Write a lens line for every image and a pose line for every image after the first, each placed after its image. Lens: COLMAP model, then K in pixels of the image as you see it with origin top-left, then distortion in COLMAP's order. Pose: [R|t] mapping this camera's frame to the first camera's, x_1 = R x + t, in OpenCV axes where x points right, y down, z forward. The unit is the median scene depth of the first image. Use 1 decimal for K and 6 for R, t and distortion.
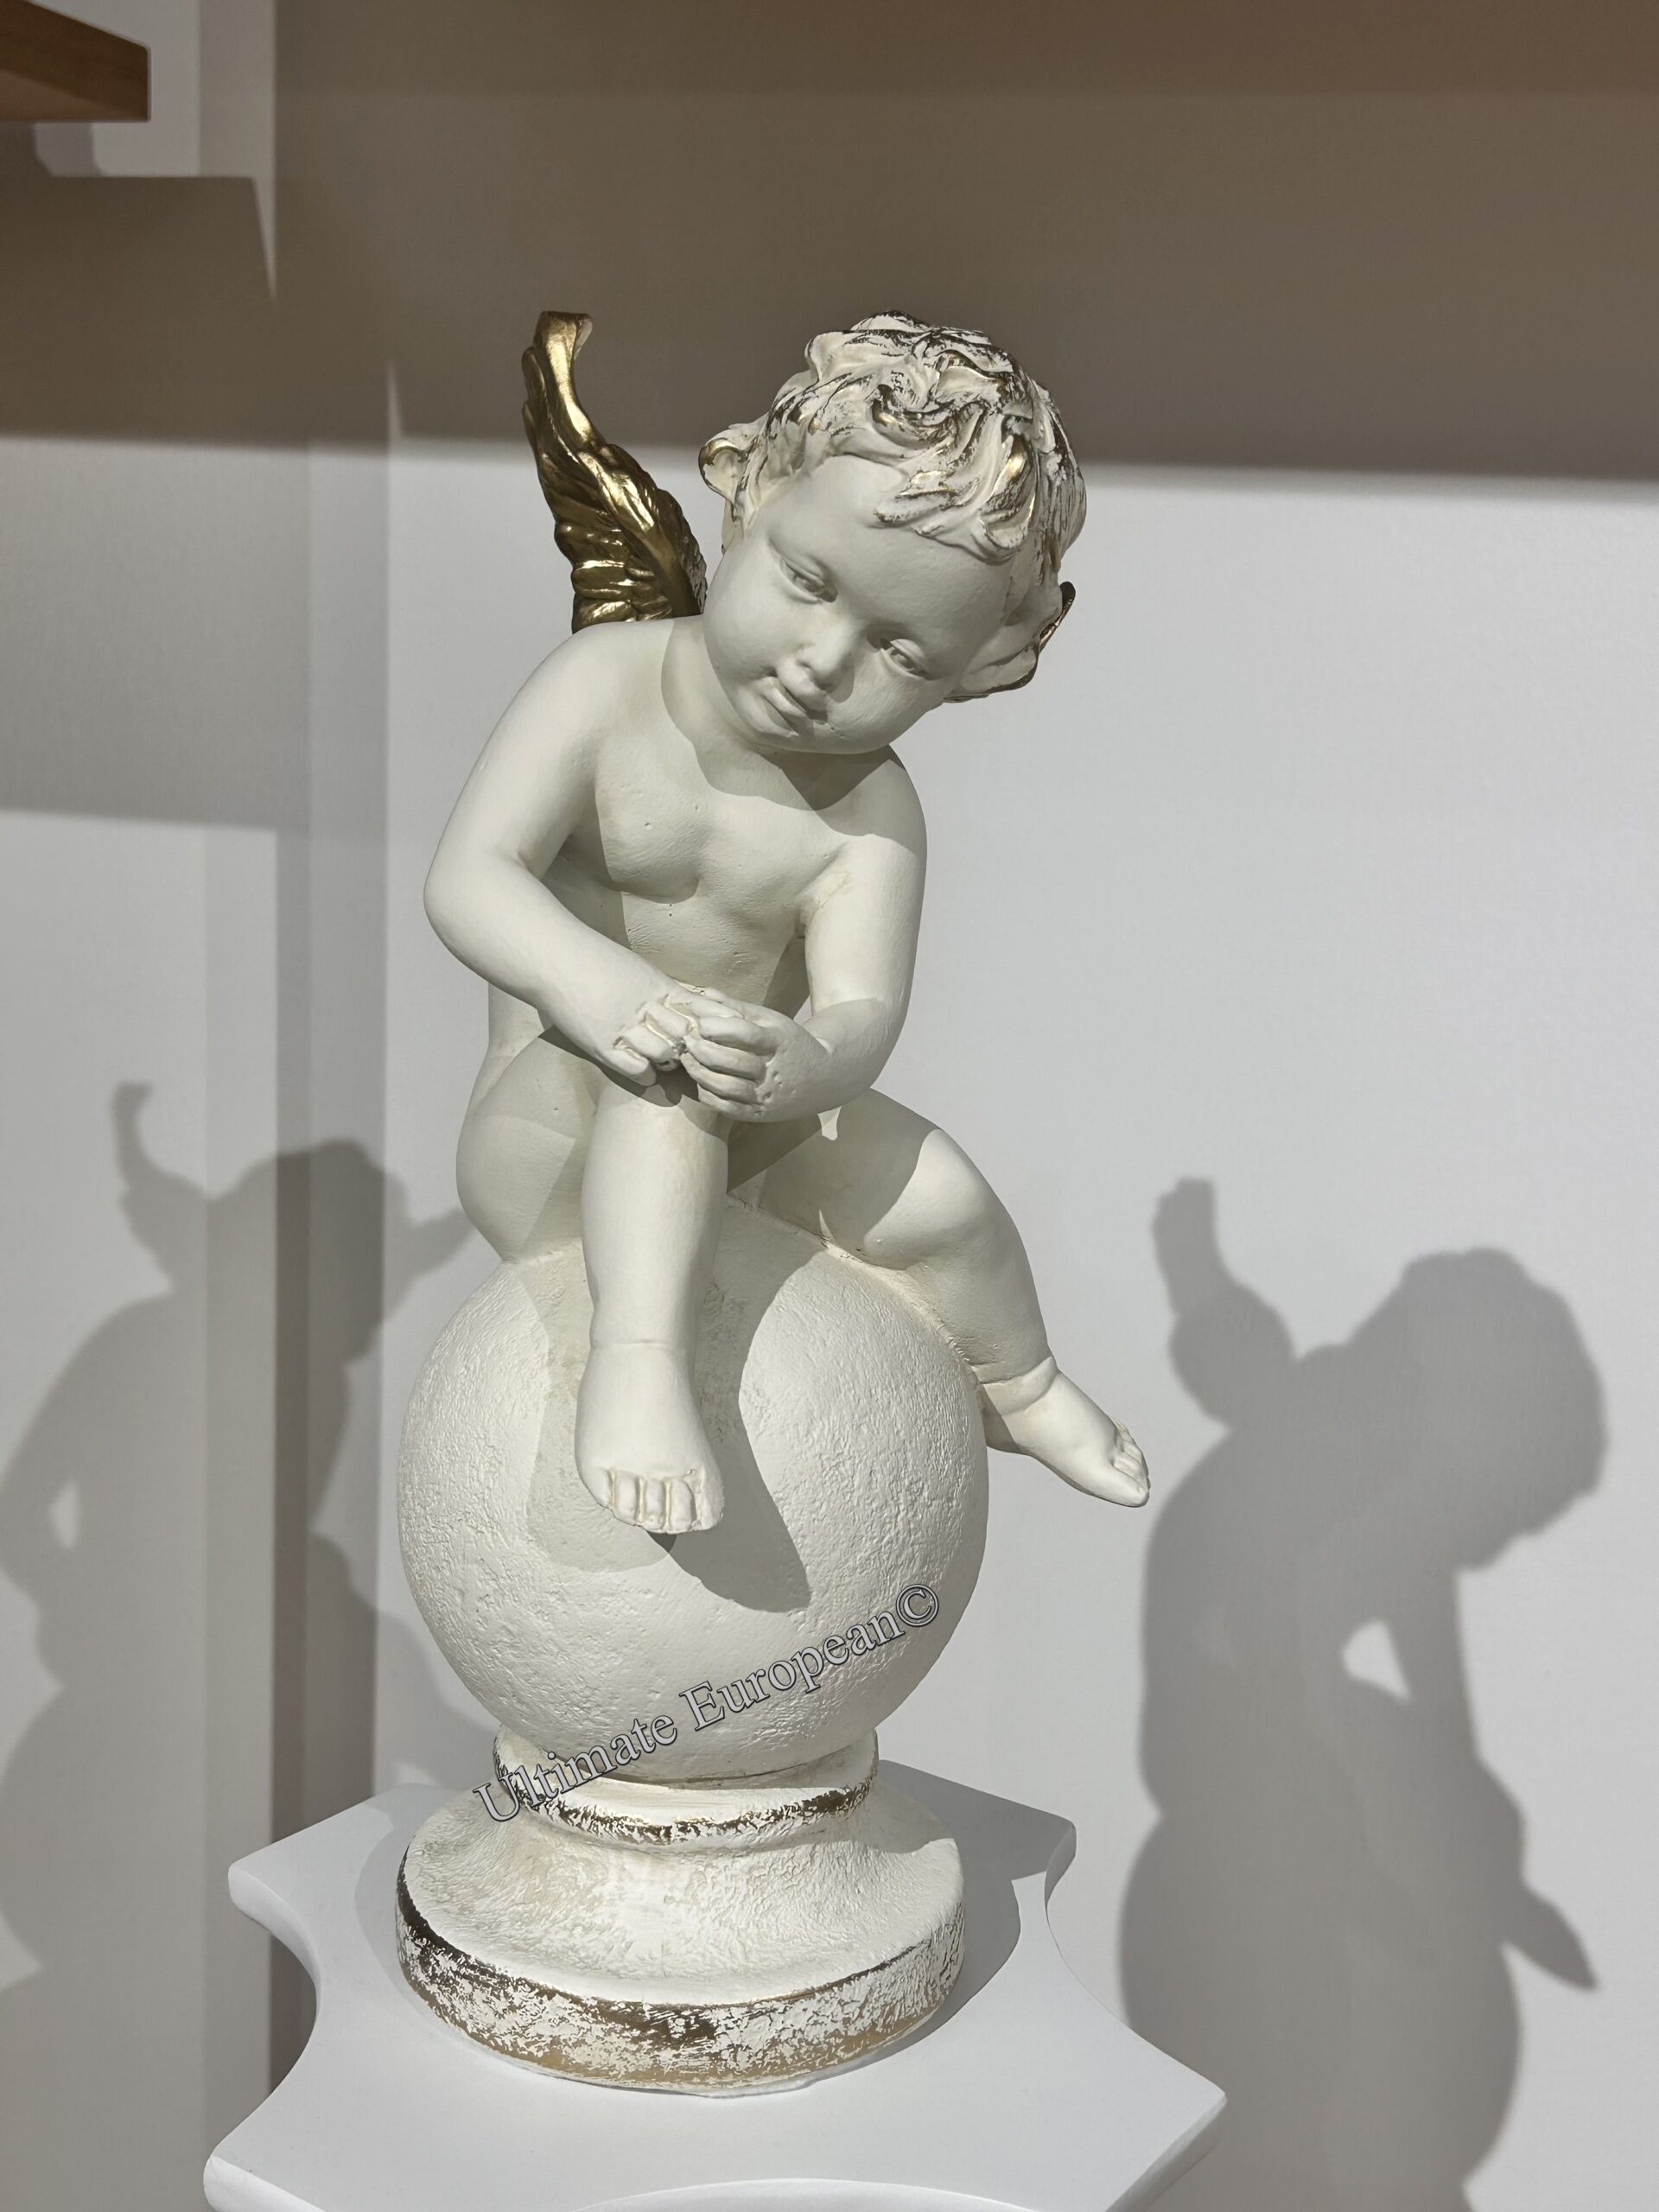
lens RADIAL K [[2741.0, 0, 833.2], [0, 2741.0, 1103.6], [0, 0, 1]] dist [0.056372, 0.000000]
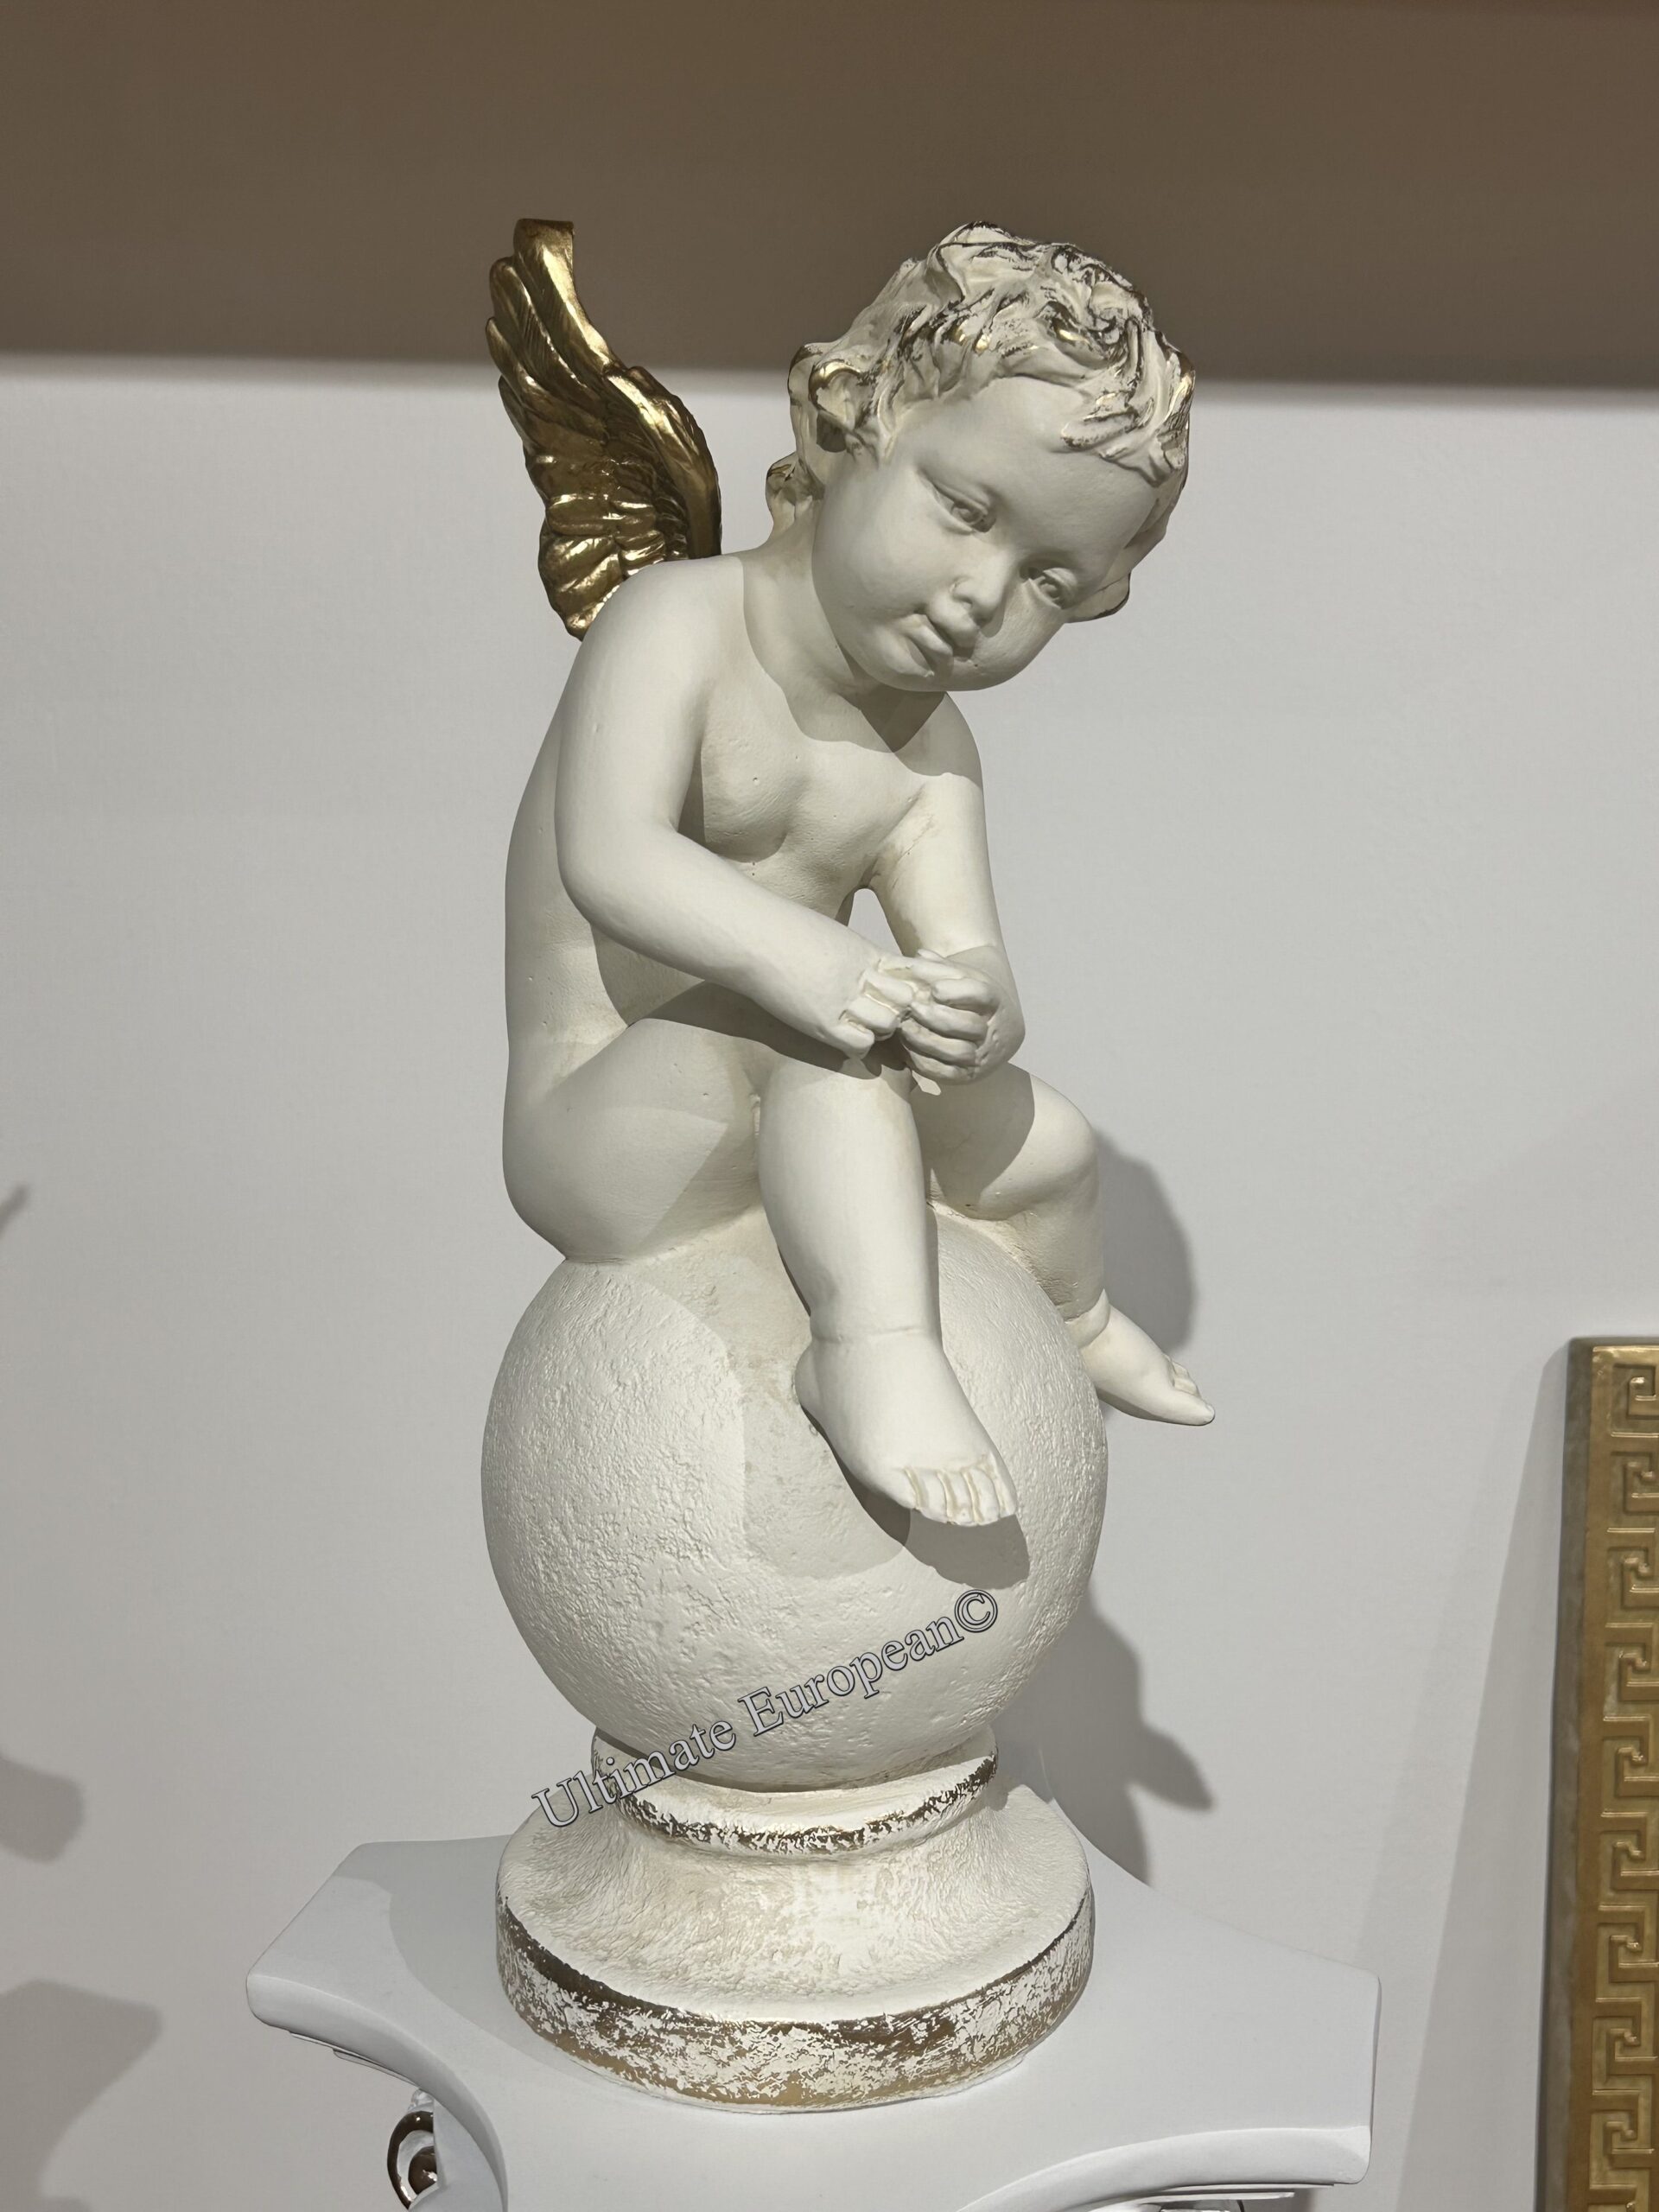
lens RADIAL K [[2741.0, 0, 829.1], [0, 2741.0, 1099.4], [0, 0, 1]] dist [0.056372, 0.000000]
pose [[0.930606, -0.108974, 0.349423, -0.376826], [0.096431, 0.993920, 0.053149, -0.040316], [-0.353090, -0.015765, 0.935456, 0.117459]]
